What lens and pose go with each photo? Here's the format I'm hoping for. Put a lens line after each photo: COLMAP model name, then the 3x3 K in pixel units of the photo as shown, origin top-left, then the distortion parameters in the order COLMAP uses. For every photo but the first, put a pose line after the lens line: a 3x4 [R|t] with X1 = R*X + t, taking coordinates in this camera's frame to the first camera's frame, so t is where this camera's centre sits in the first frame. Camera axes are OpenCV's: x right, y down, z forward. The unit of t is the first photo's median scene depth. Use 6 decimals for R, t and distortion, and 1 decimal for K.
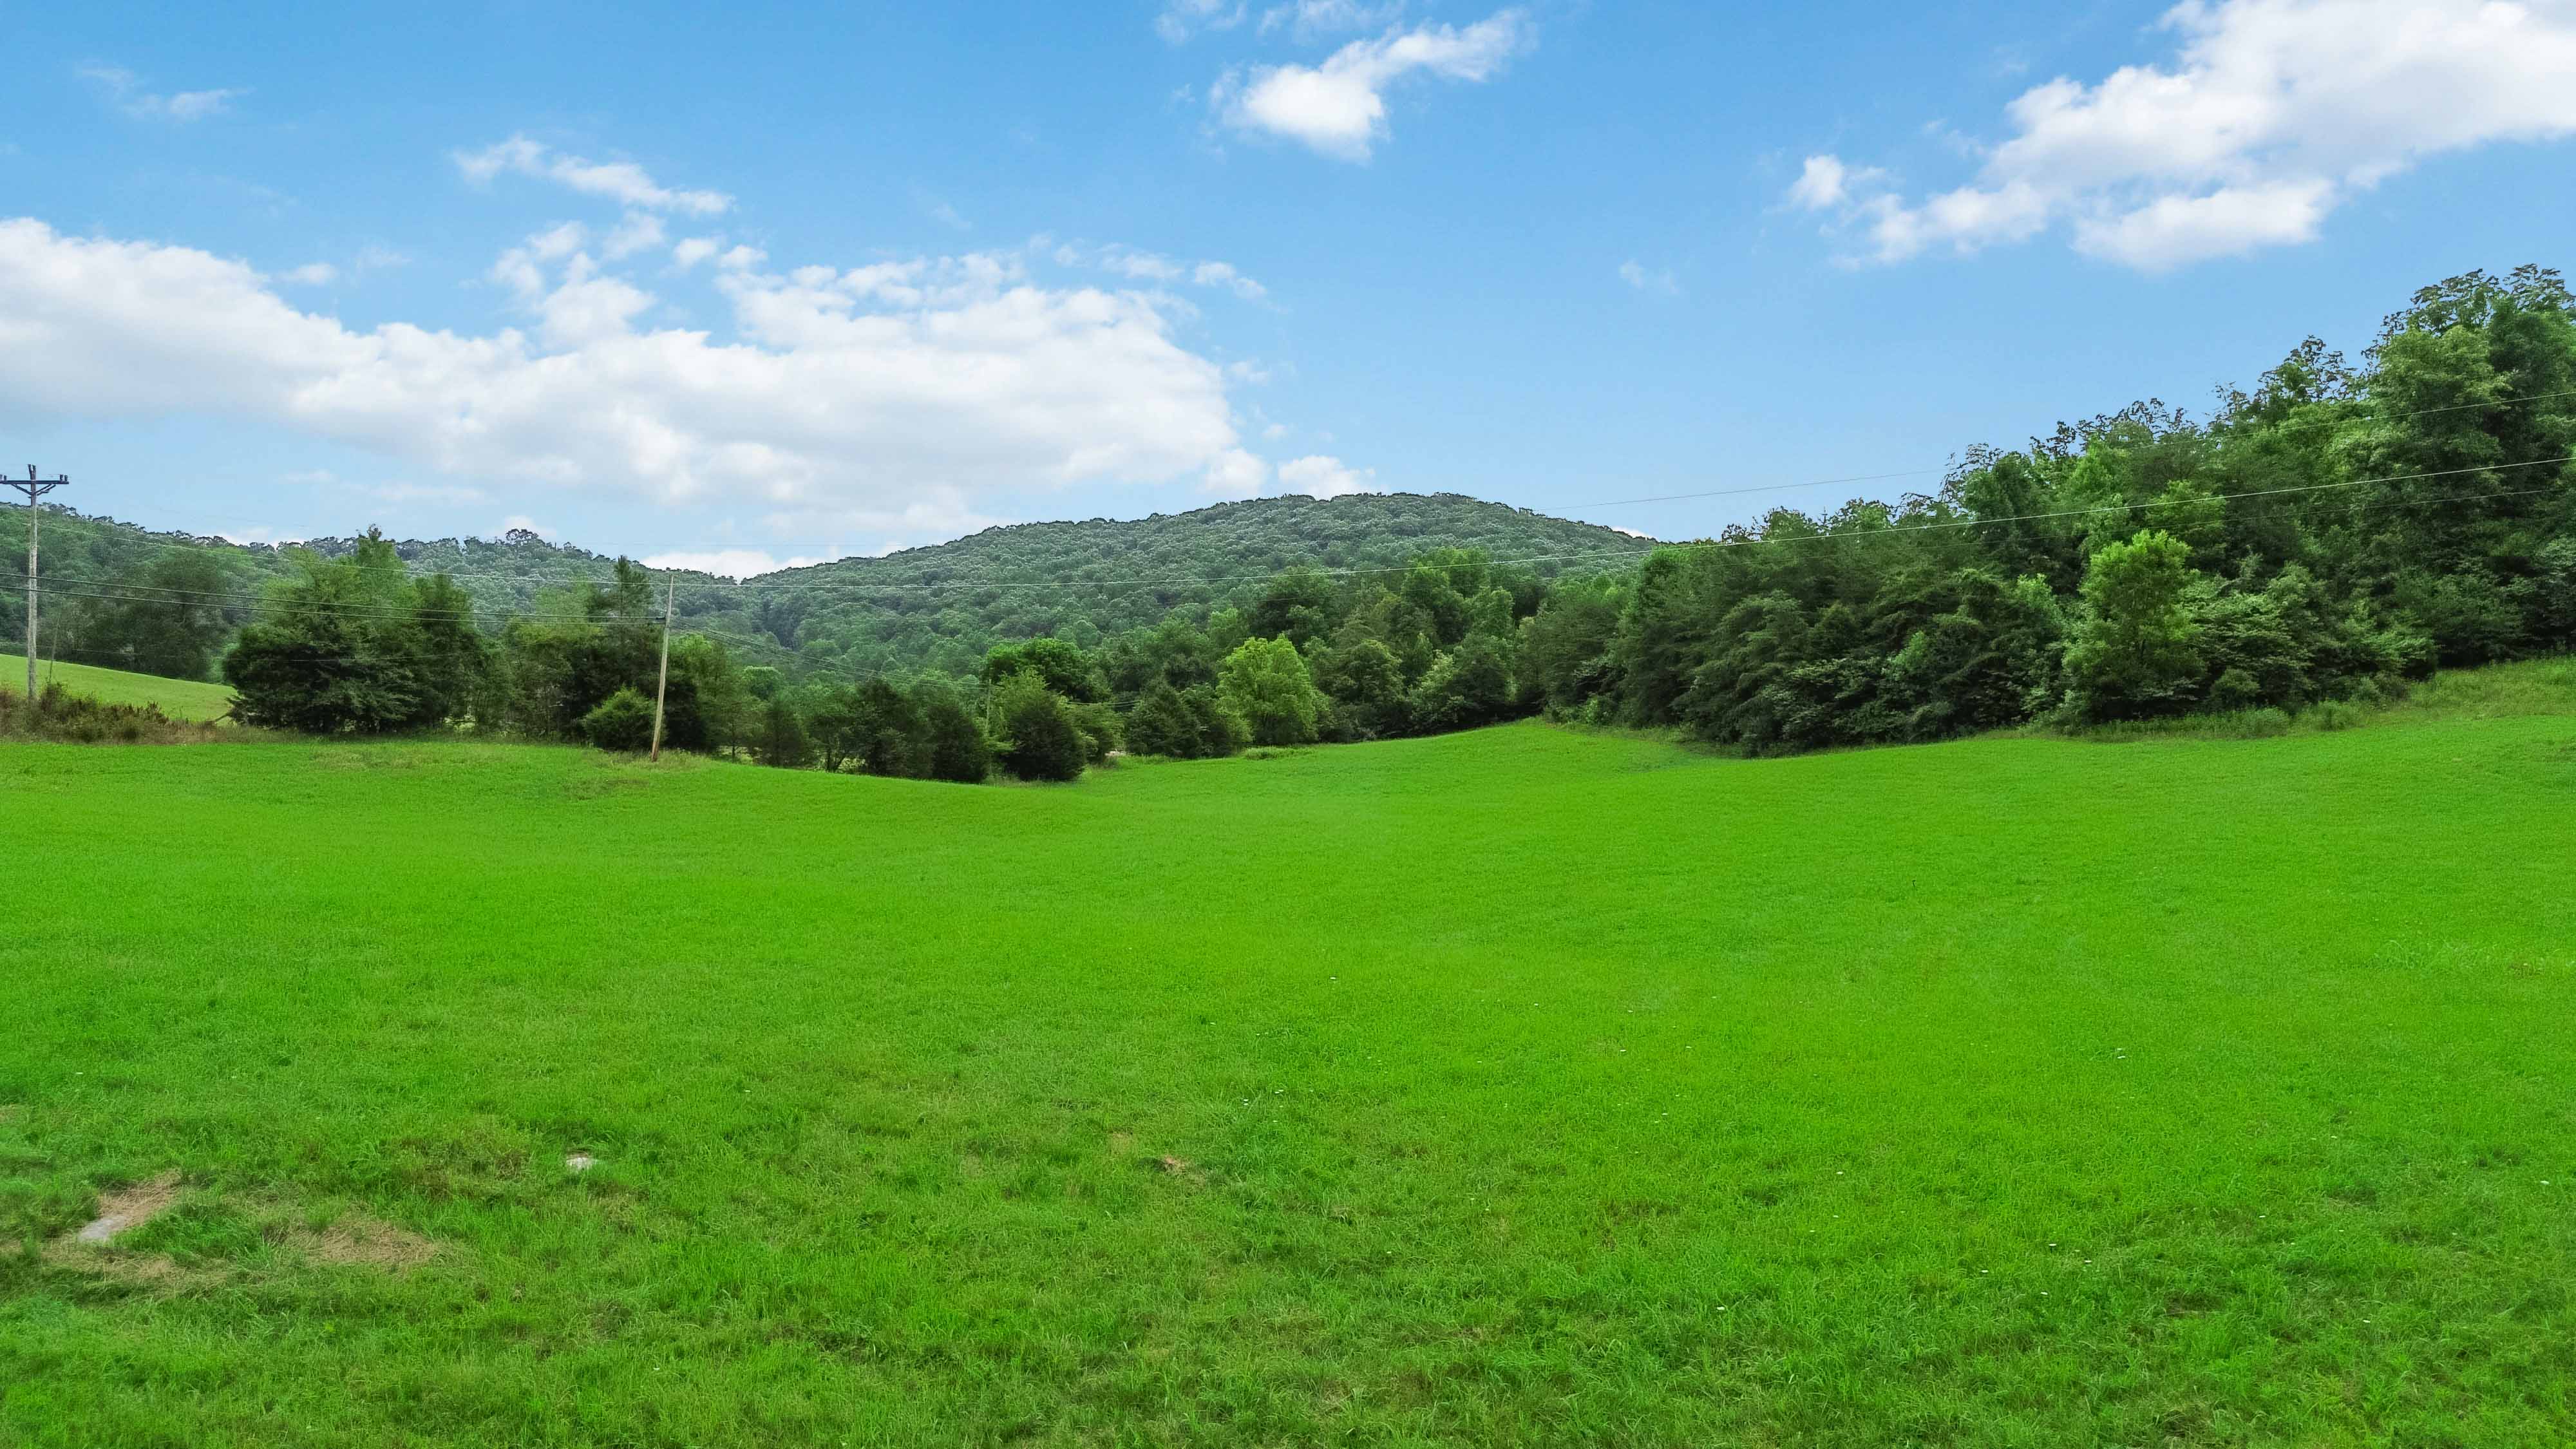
lens RADIAL K [[1831.8, 0, 1293.1], [0, 1831.8, 718.9], [0, 0, 1]] dist [0.047399, -0.039558]
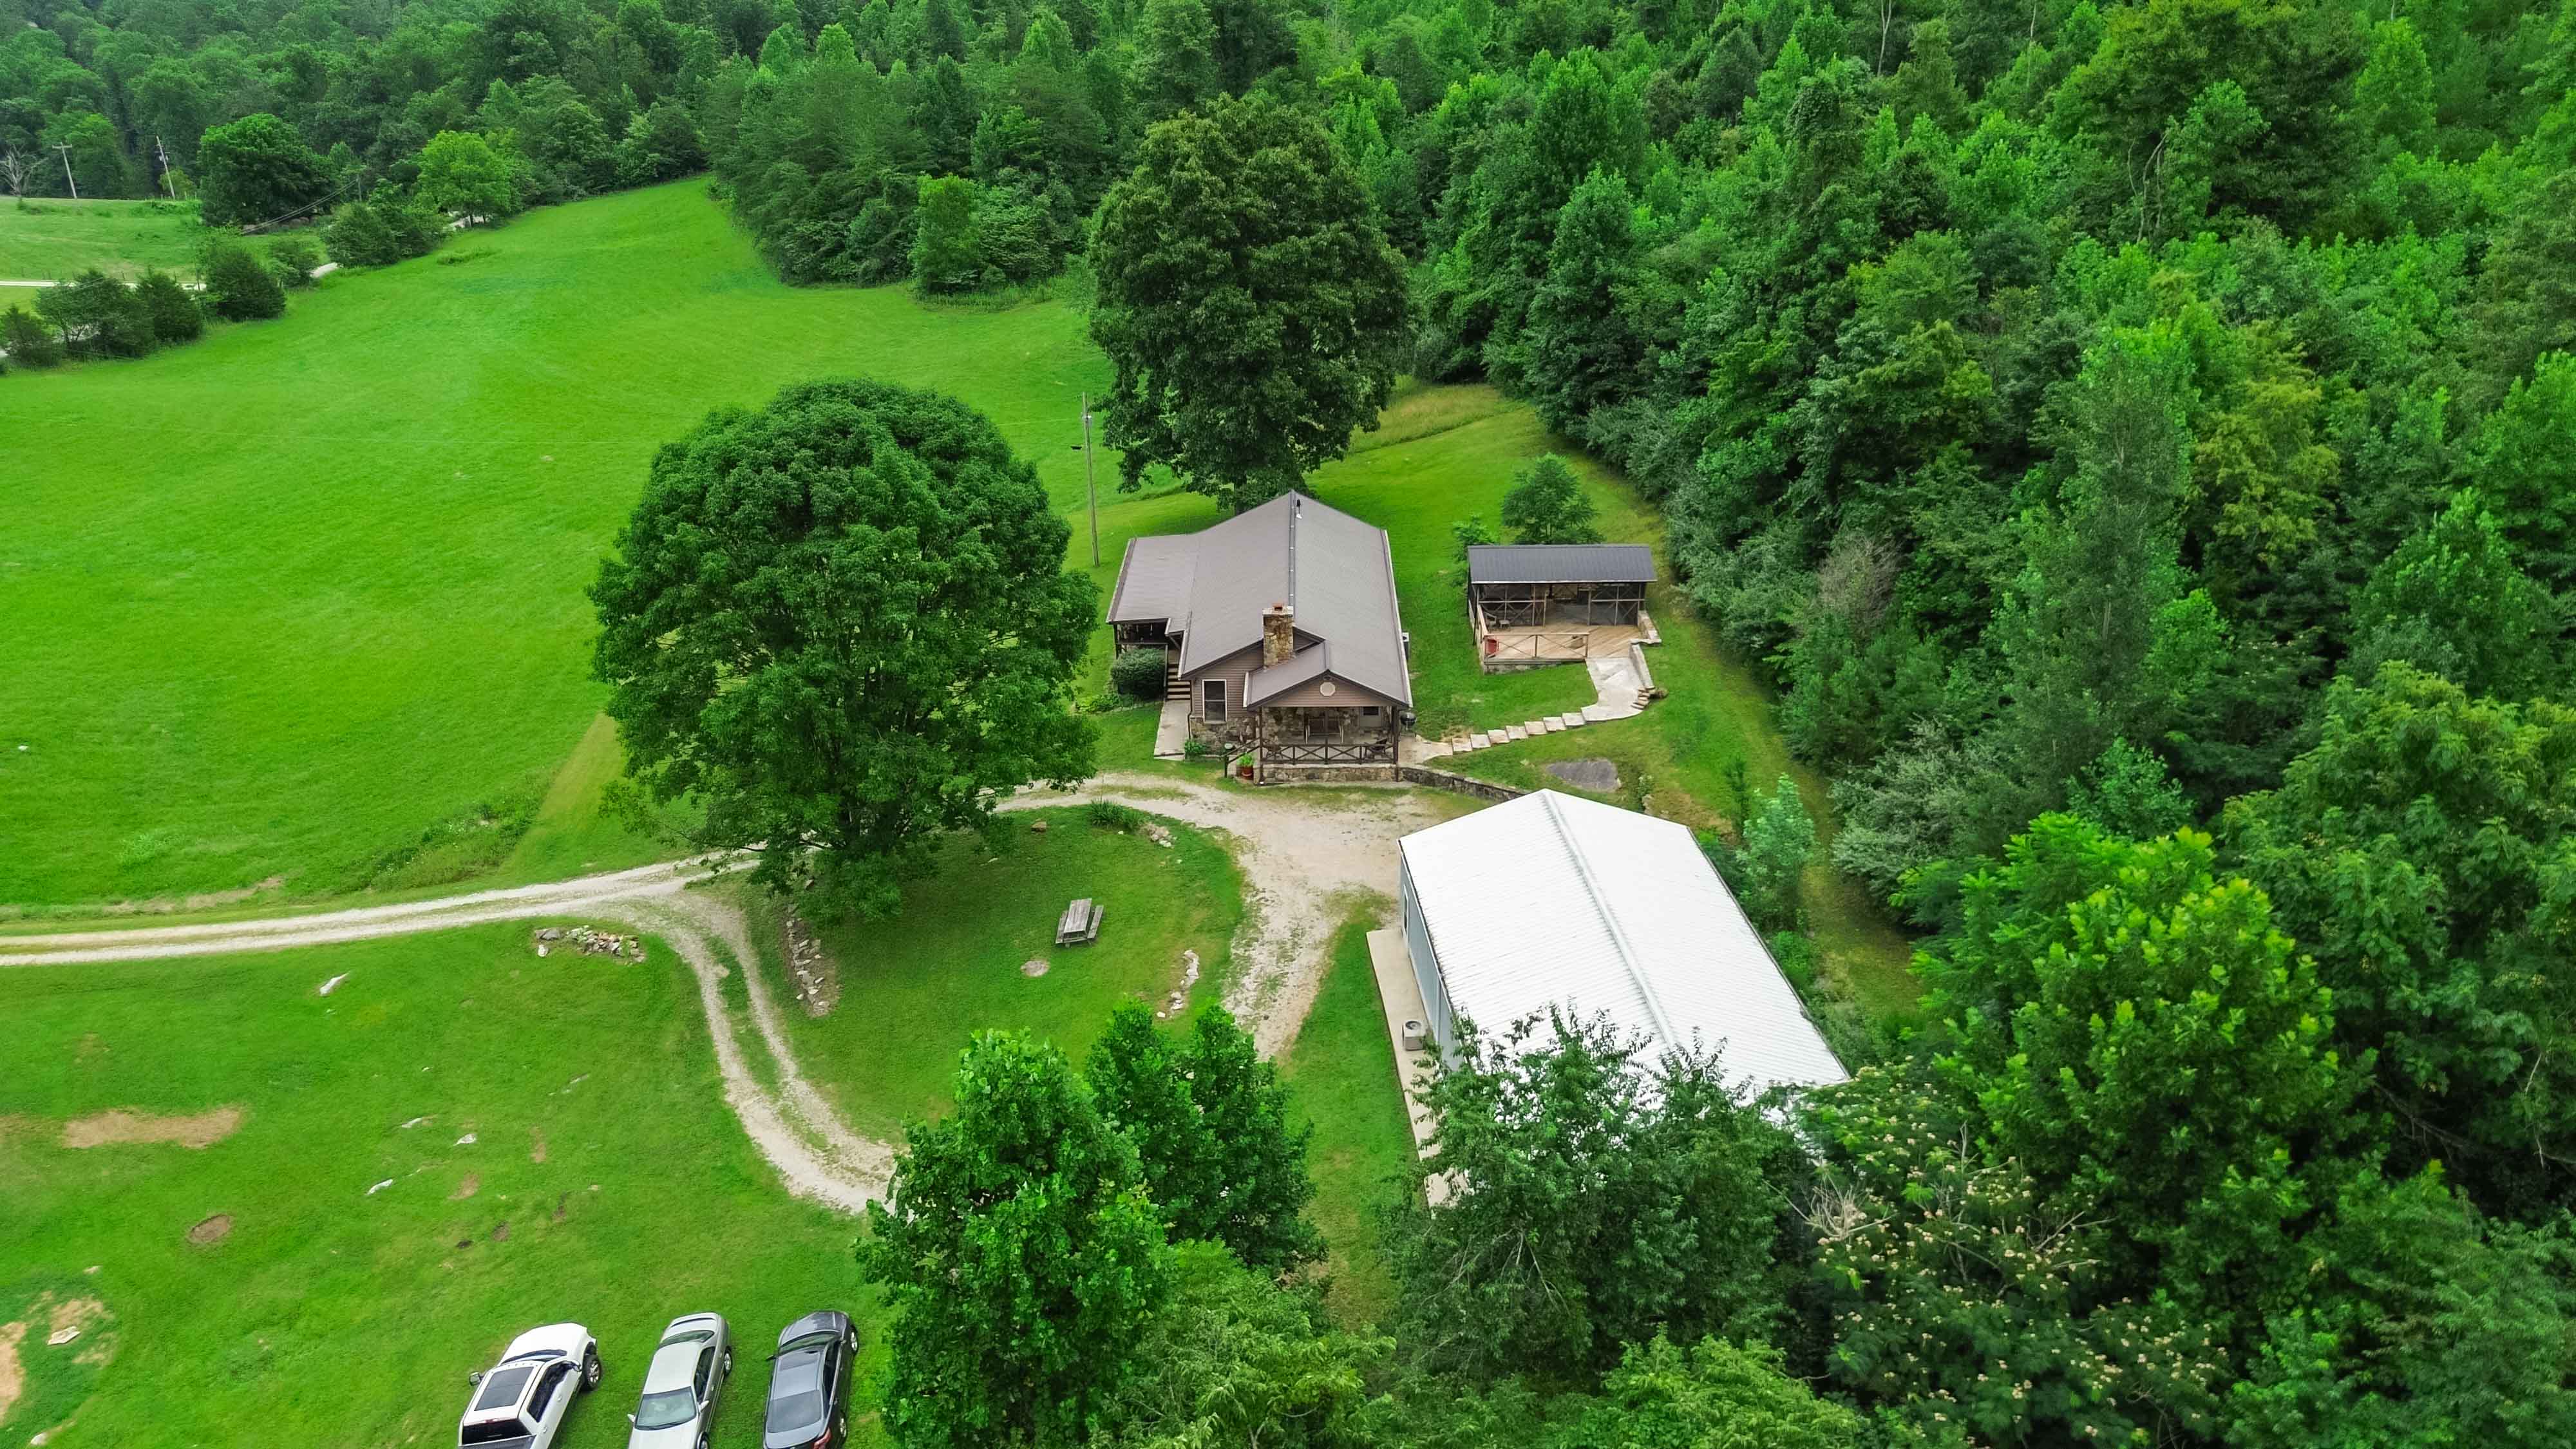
lens RADIAL K [[1831.8, 0, 1308.3], [0, 1831.8, 729.4], [0, 0, 1]] dist [0.047399, -0.039558]
pose [[0.952336, -0.131002, 0.275488, 0.209913], [0.014785, 0.921853, 0.387258, -0.231145], [-0.304691, -0.364727, 0.879851, -0.604883]]
